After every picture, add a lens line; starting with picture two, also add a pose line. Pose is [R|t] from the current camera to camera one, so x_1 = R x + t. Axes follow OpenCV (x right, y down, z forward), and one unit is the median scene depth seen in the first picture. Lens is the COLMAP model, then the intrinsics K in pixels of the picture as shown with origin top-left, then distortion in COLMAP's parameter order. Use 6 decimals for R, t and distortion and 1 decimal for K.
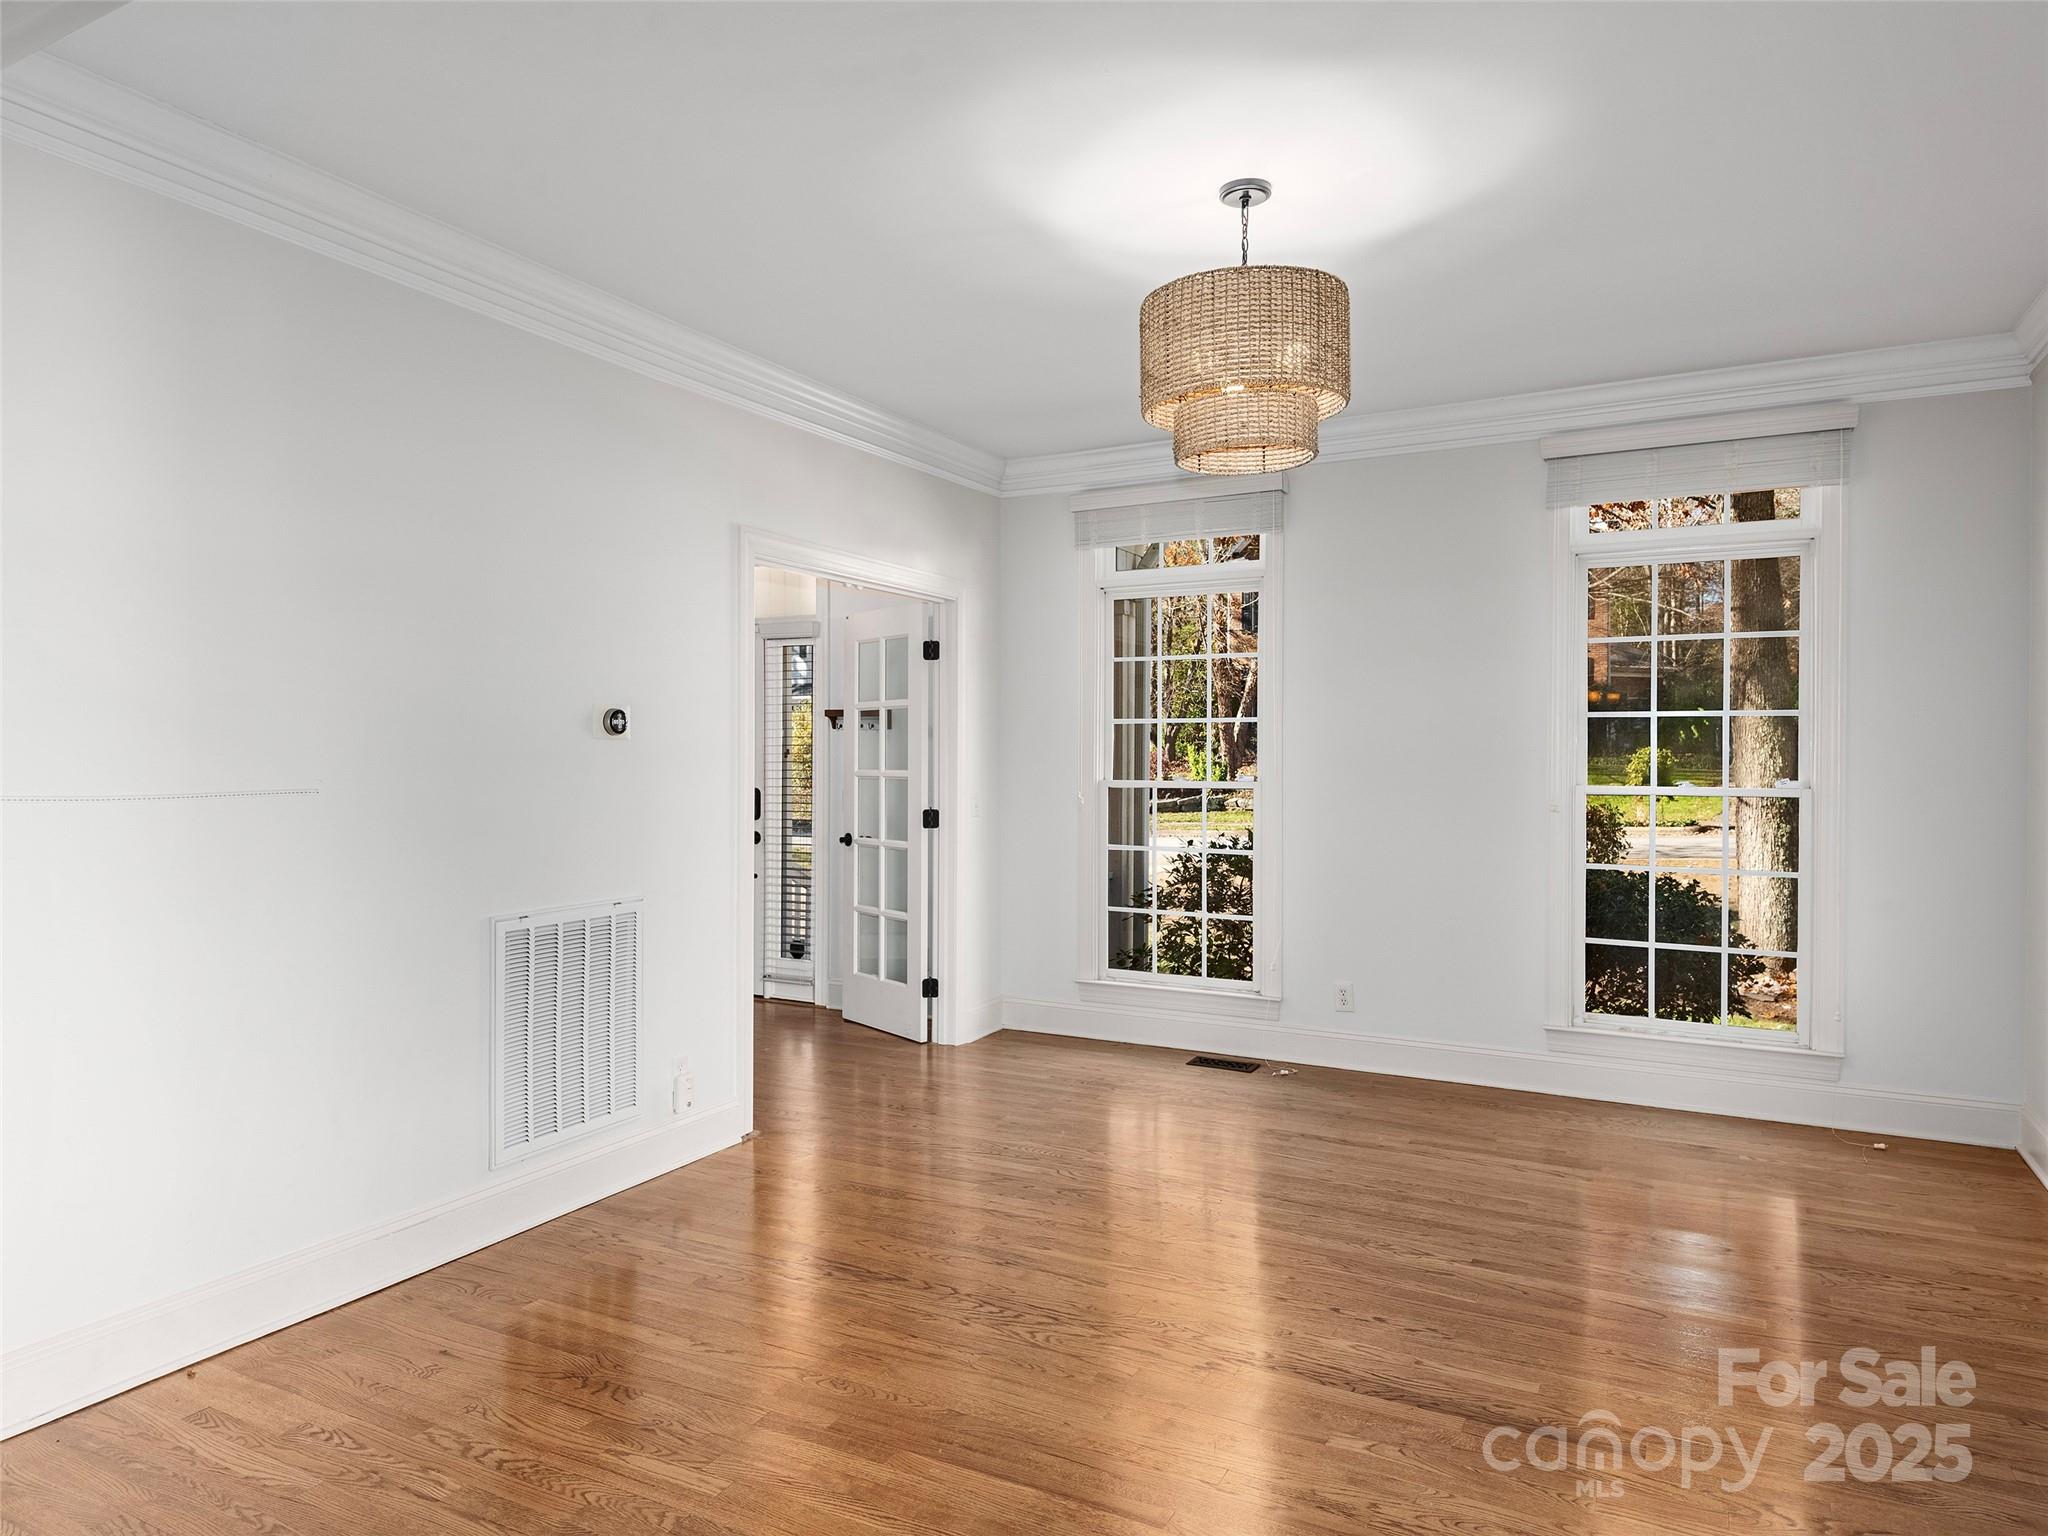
lens RADIAL K [[1260.2, 0, 1024.0], [0, 1260.2, 768.0], [0, 0, 1]] dist [0.003221, 0.000418]
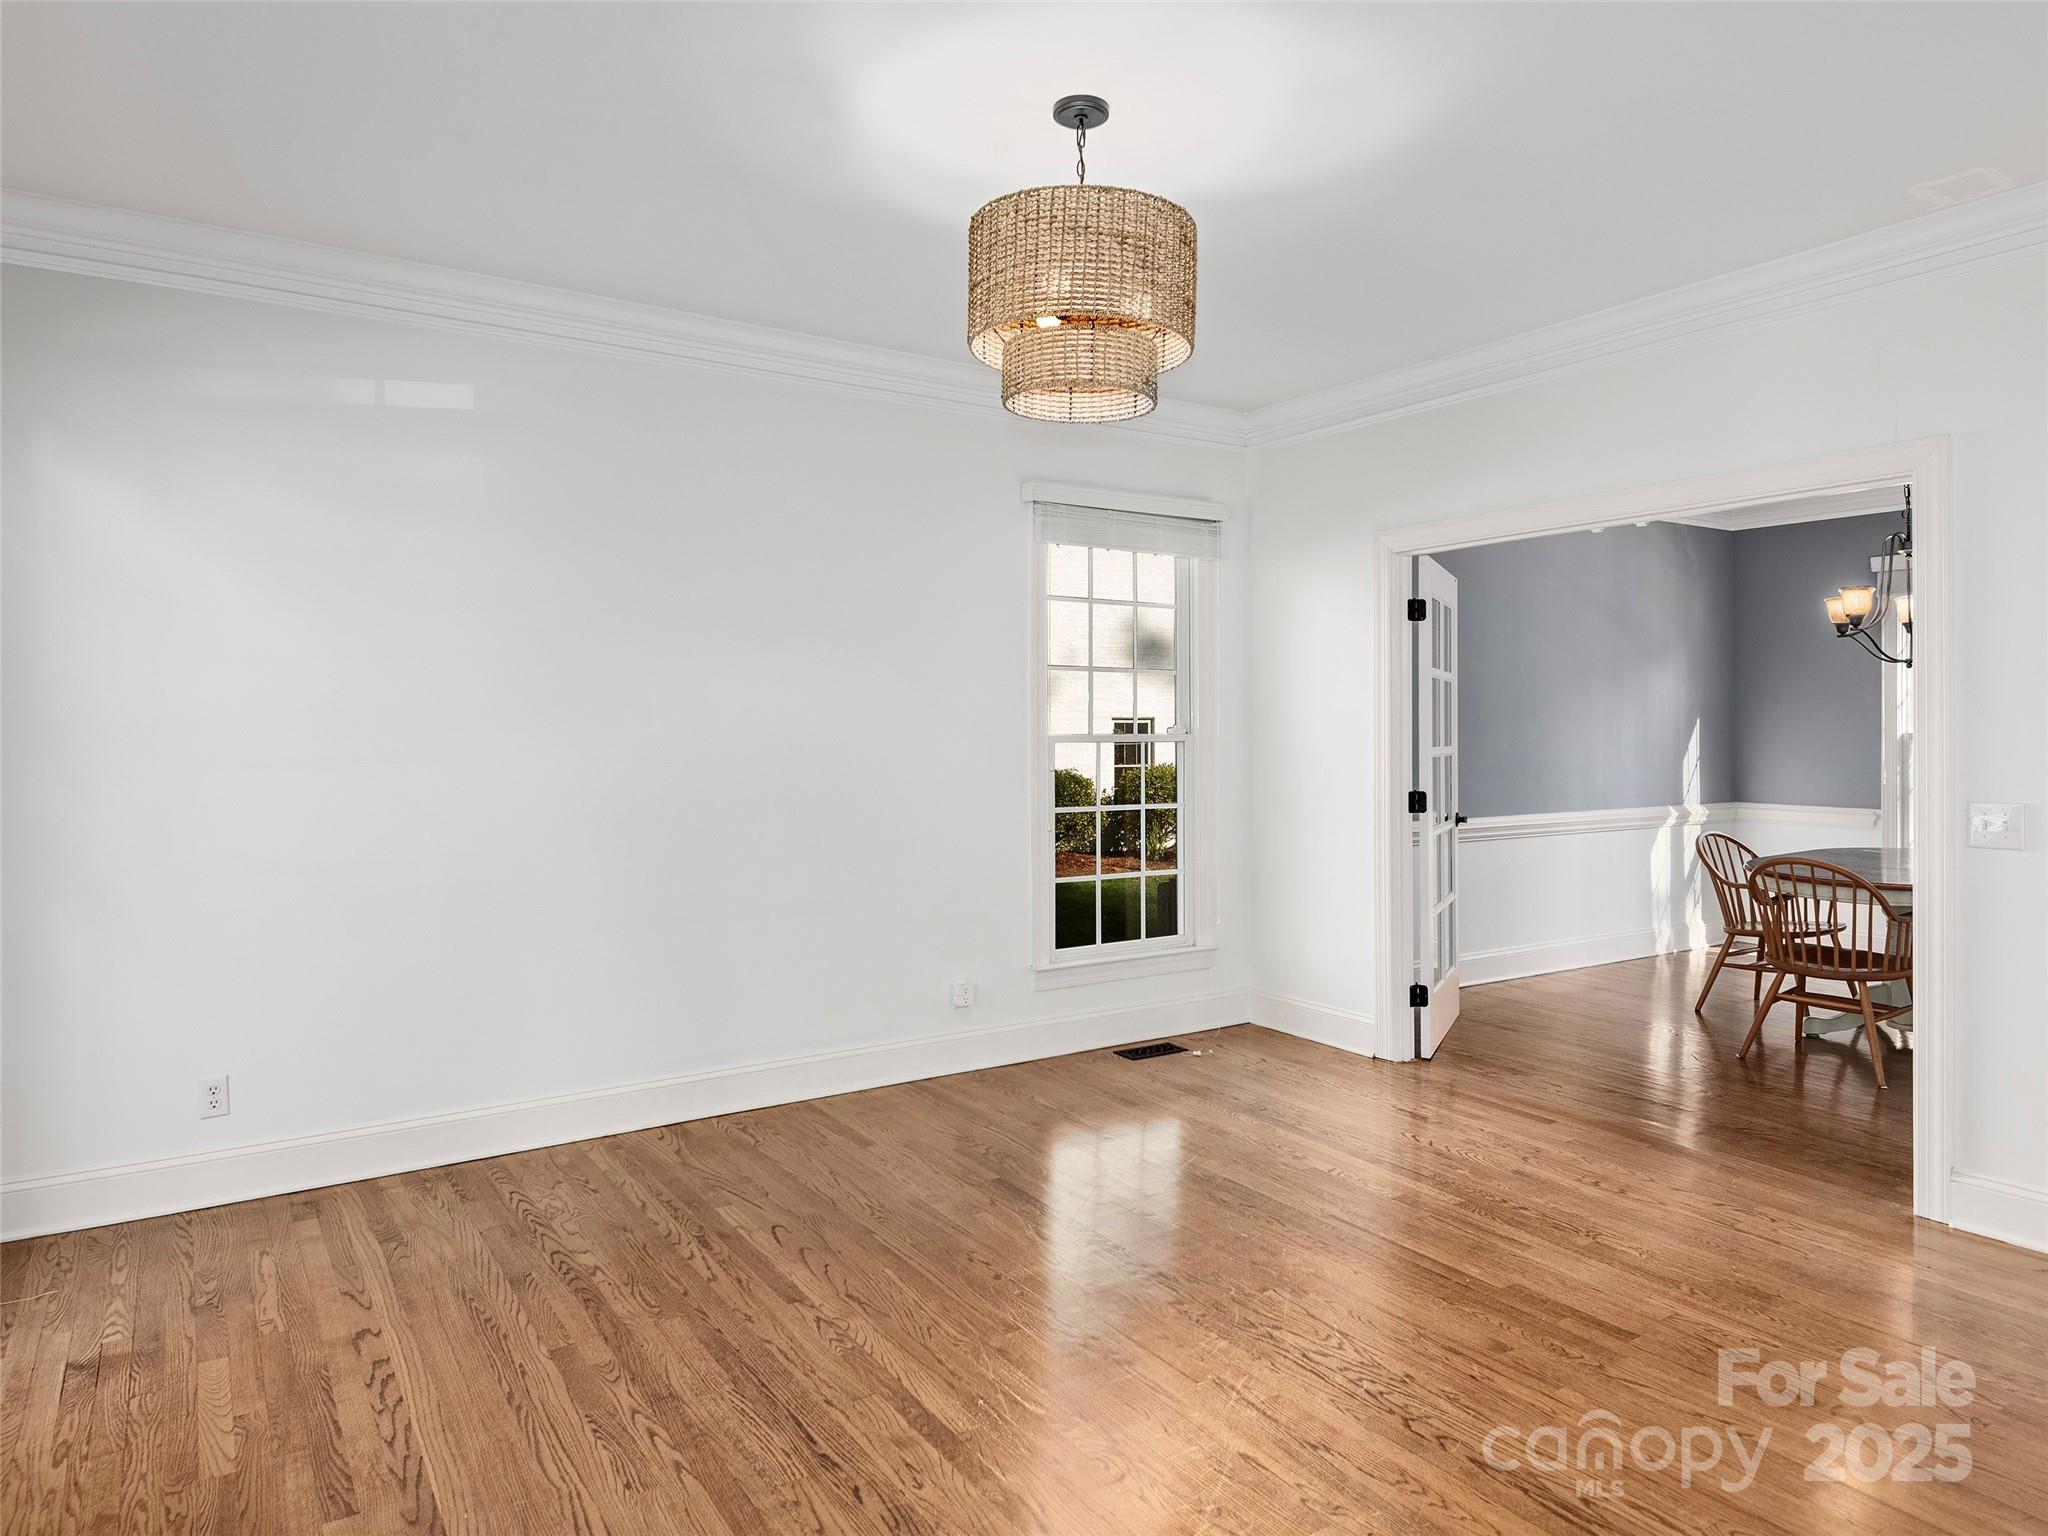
lens RADIAL K [[1260.2, 0, 1024.0], [0, 1260.2, 768.0], [0, 0, 1]] dist [0.003221, 0.000418]
pose [[-0.873205, -0.012230, 0.487200, -0.219676], [0.009475, 0.999070, 0.042060, -0.018664], [-0.487262, 0.041343, -0.872277, 1.756093]]
